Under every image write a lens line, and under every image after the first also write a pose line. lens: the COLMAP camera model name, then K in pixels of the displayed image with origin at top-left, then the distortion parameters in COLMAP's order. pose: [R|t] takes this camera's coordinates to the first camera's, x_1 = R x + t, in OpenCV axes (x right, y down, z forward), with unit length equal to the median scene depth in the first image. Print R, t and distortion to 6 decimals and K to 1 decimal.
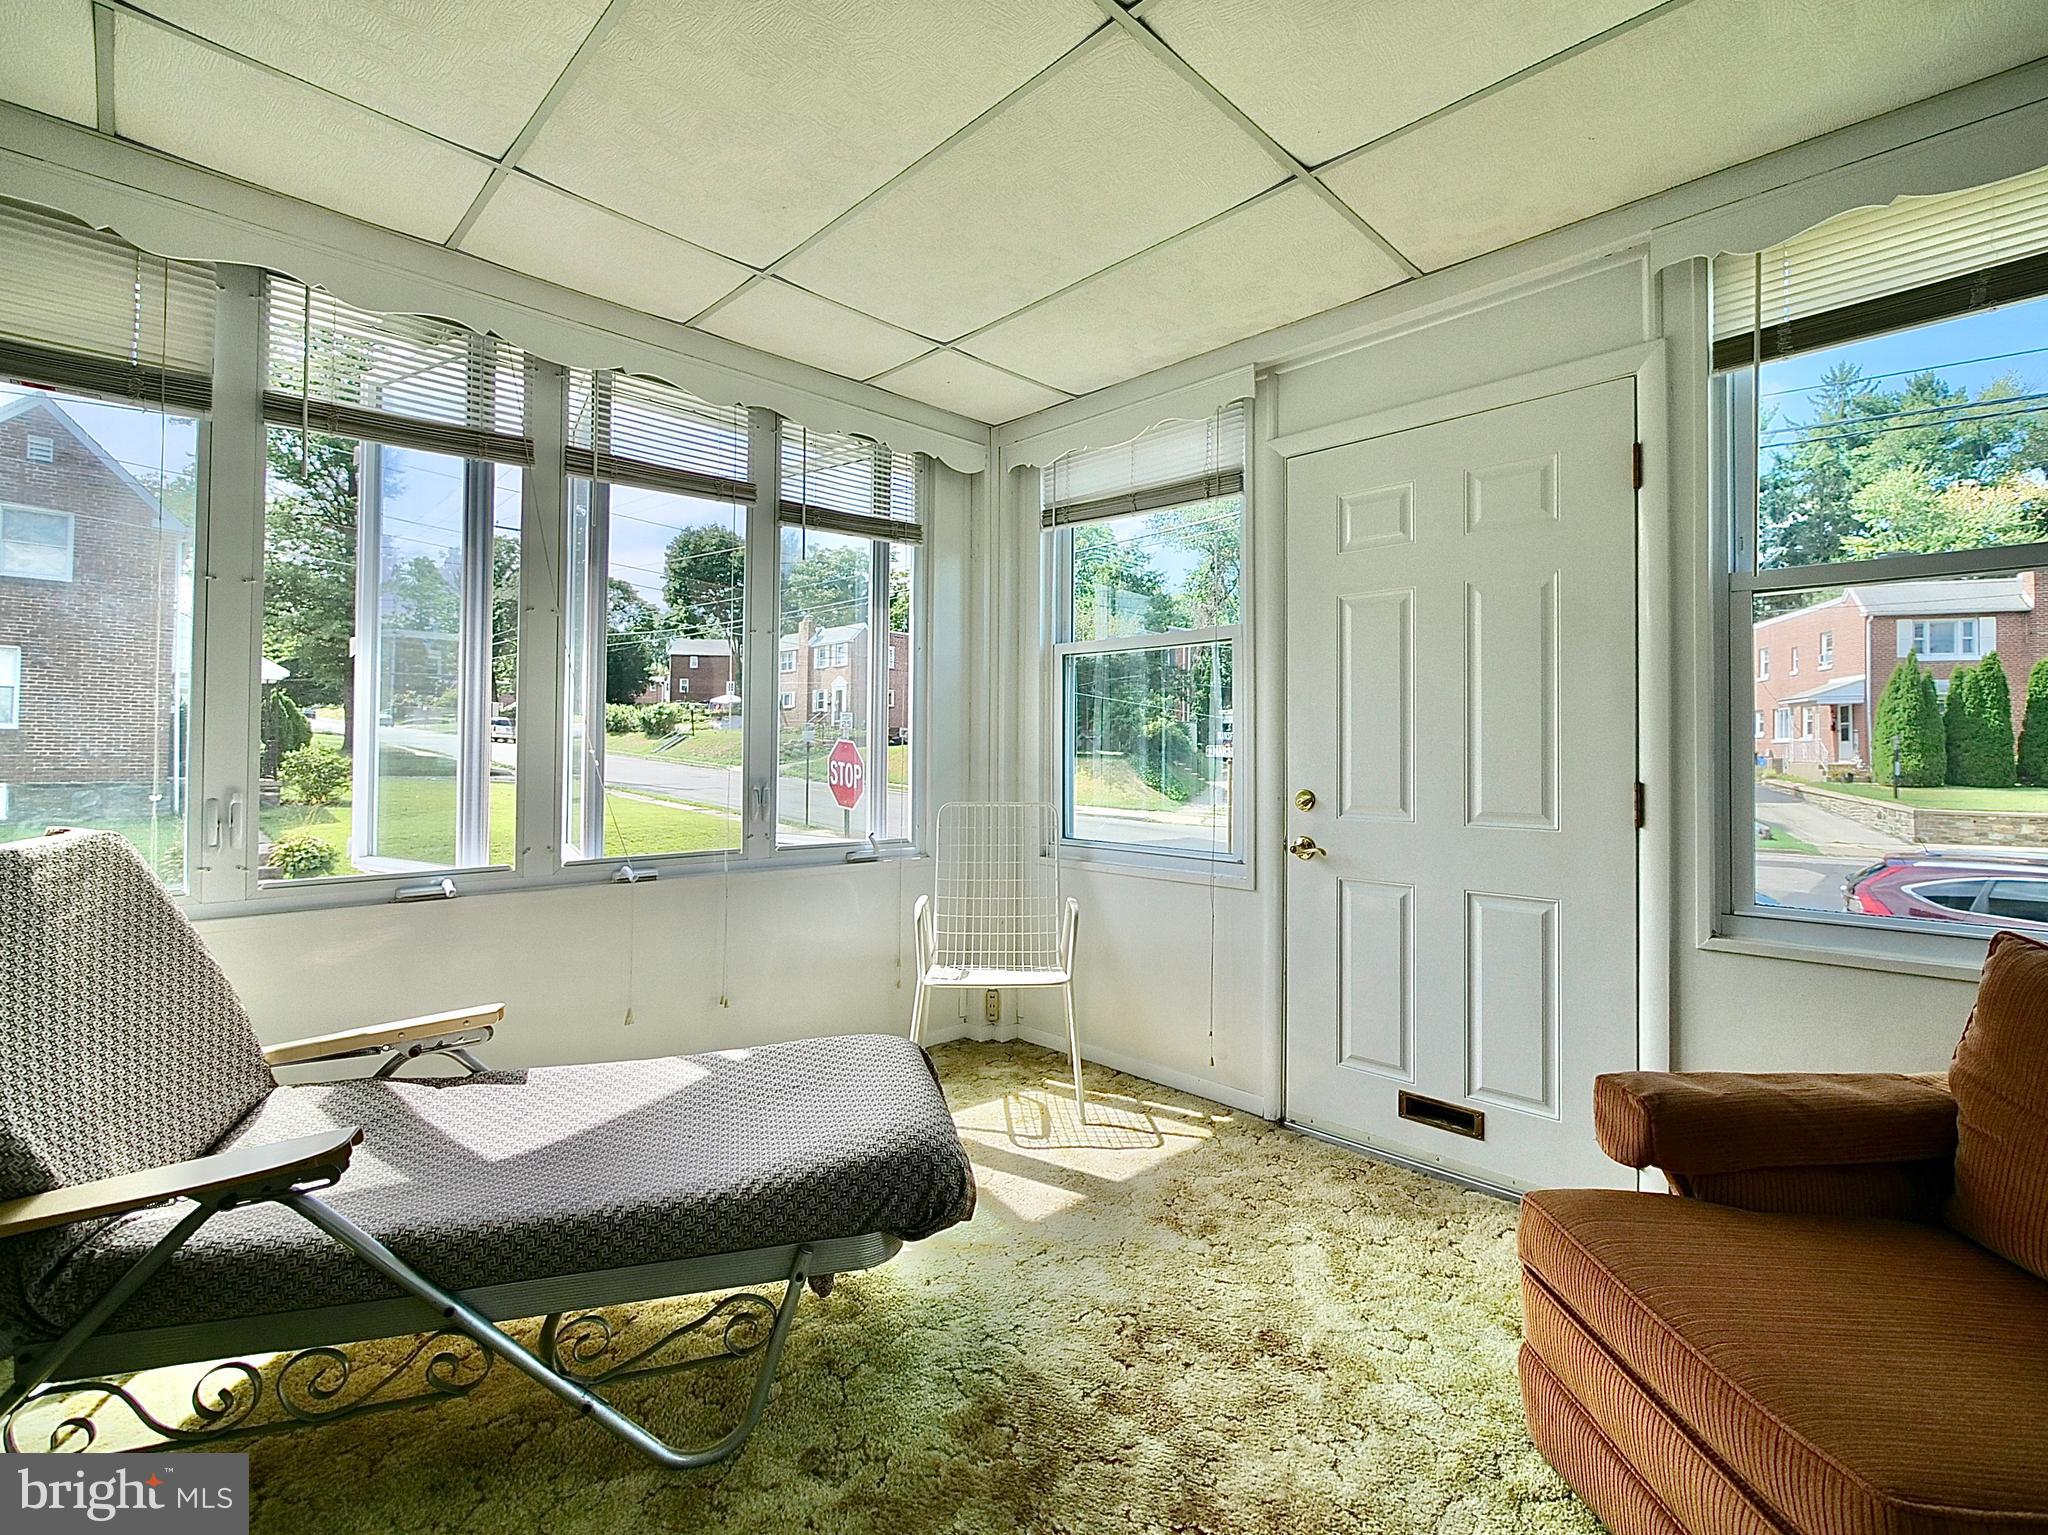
lens RADIAL K [[918.9, 0, 1028.9], [0, 918.9, 754.8], [0, 0, 1]] dist [-0.008297, 0.000529]
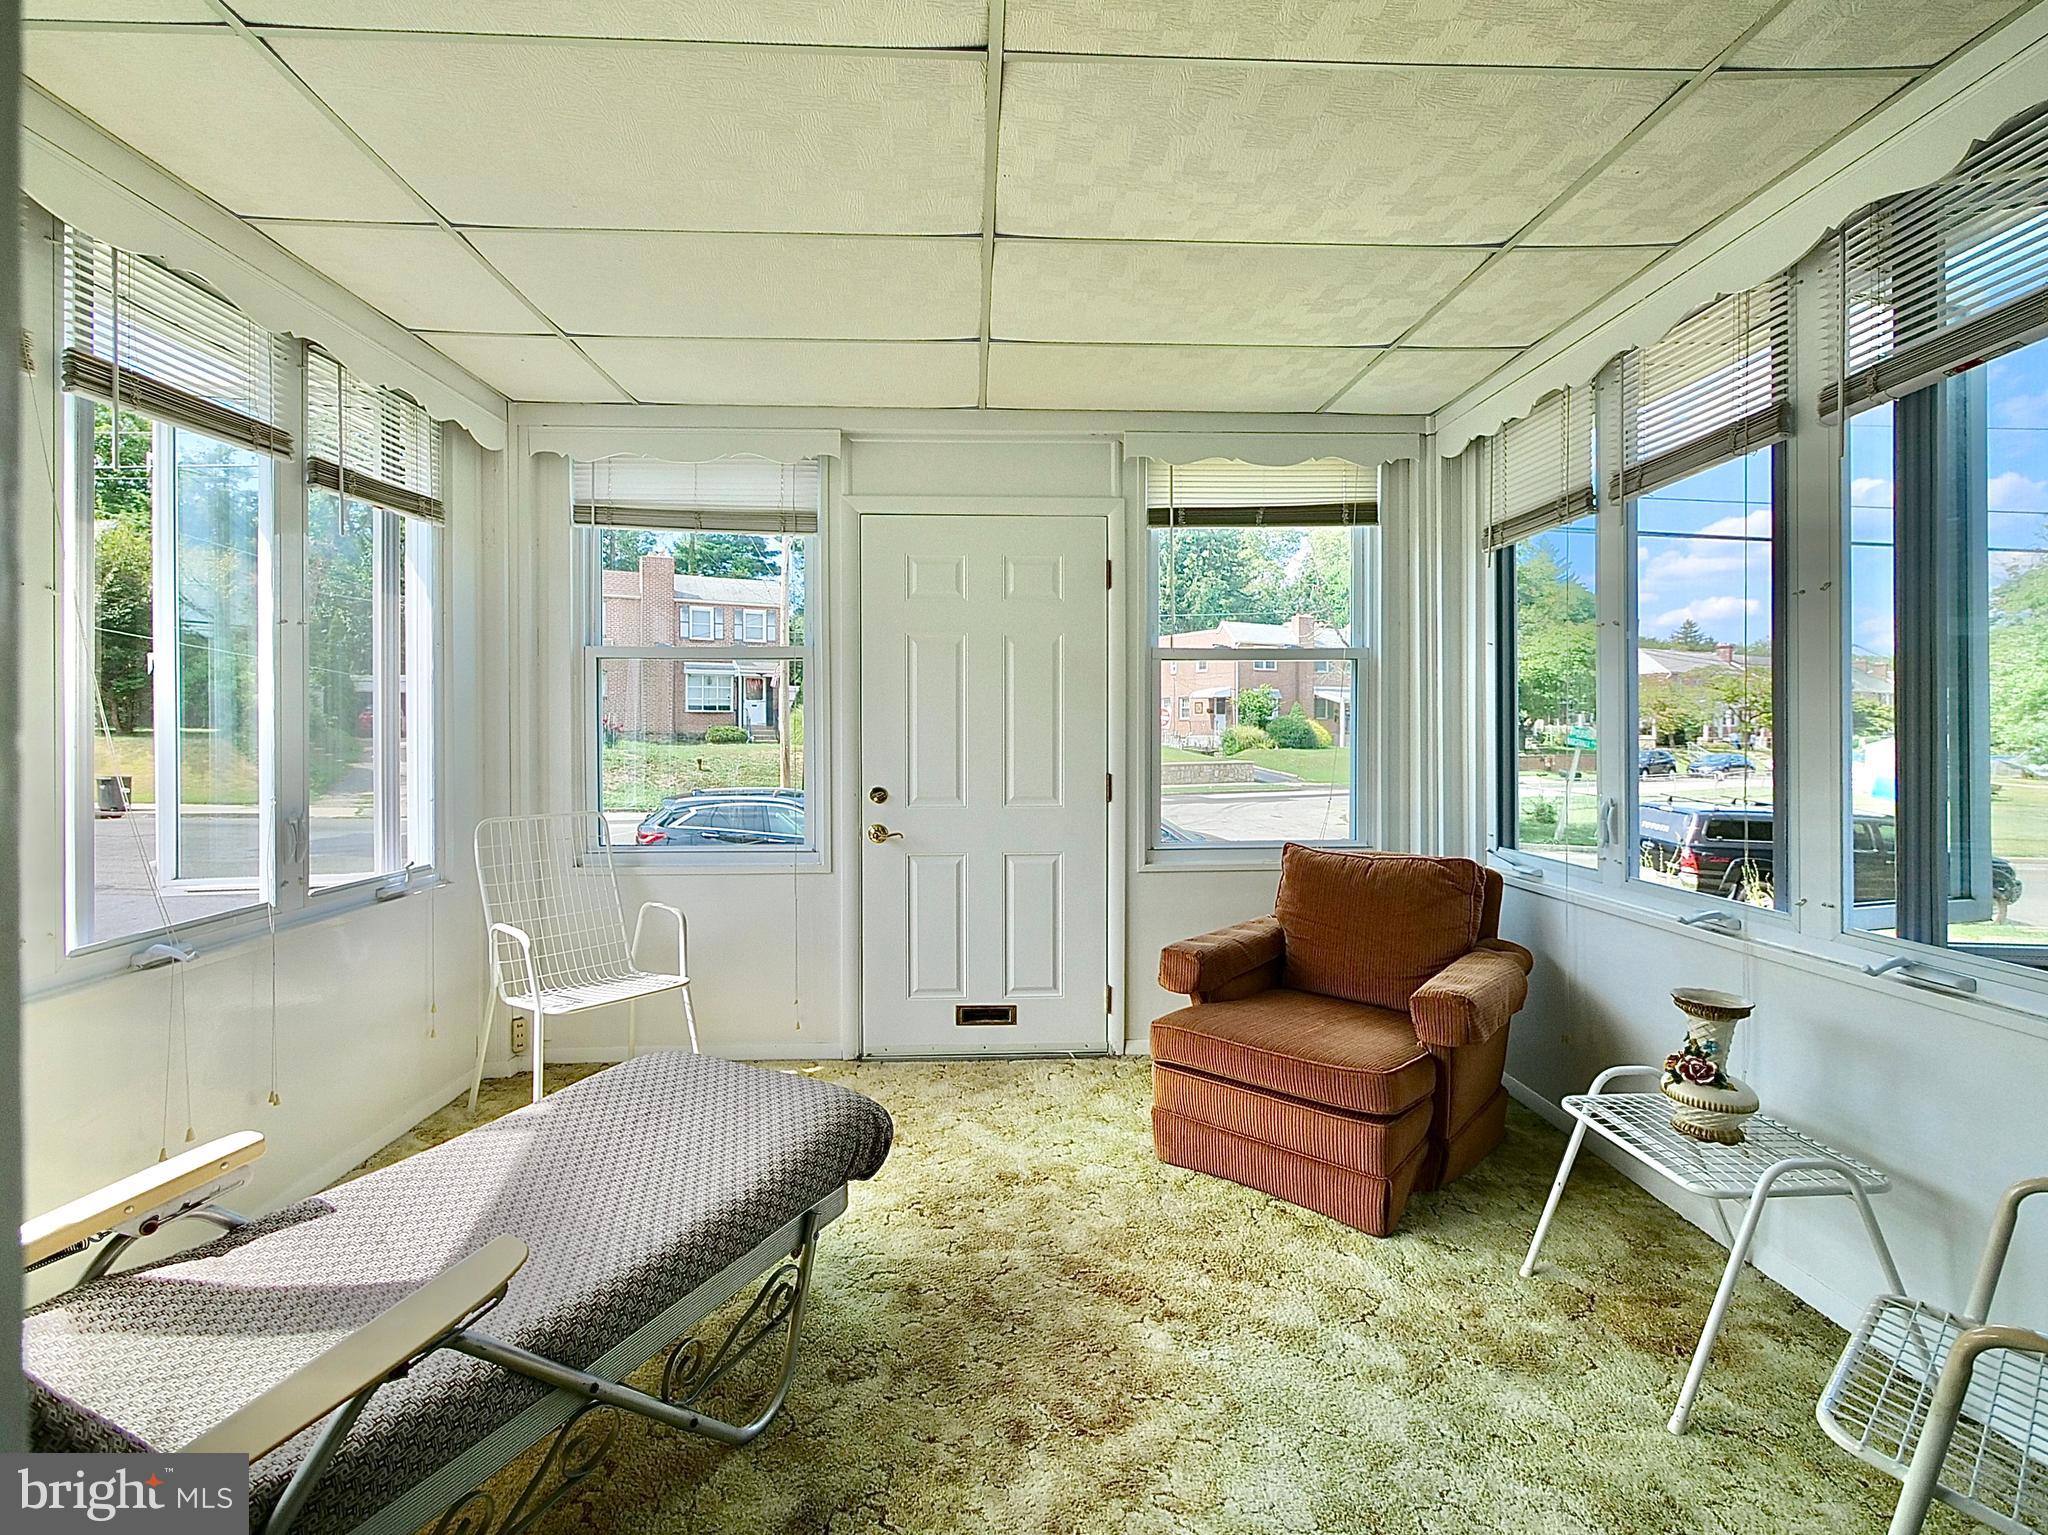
lens RADIAL K [[918.9, 0, 1033.3], [0, 918.9, 765.9], [0, 0, 1]] dist [-0.008297, 0.000529]
pose [[0.681277, -0.038034, 0.731037, -0.551738], [0.009514, 0.999025, 0.043110, -0.050033], [-0.731964, -0.022415, 0.680975, 0.004011]]
